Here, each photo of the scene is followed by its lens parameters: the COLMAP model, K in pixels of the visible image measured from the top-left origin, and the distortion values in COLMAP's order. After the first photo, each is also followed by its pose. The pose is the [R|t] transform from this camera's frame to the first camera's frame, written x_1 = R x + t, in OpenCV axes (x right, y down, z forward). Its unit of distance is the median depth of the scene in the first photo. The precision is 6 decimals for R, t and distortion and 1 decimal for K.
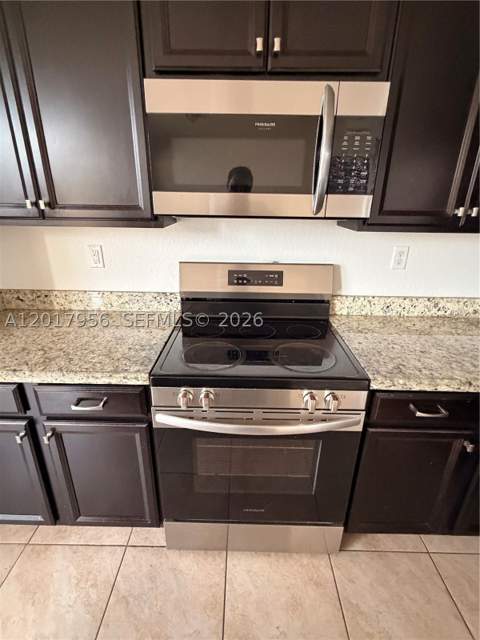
lens RADIAL K [[313.0, 0, 240.0], [0, 313.0, 318.1], [0, 0, 1]] dist [-0.006152, -0.001642]
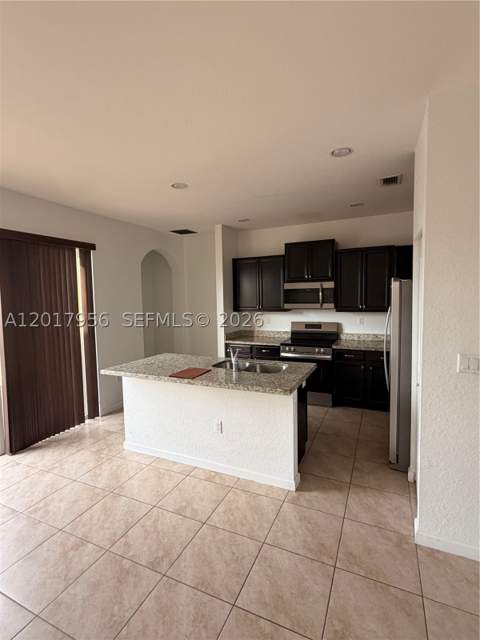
lens RADIAL K [[313.0, 0, 240.4], [0, 313.0, 320.2], [0, 0, 1]] dist [-0.006152, -0.001642]
pose [[0.916284, -0.000373, -0.400529, 0.936374], [-0.118625, 0.954882, -0.272267, 1.116065], [0.382559, 0.296986, 0.874899, -3.090907]]
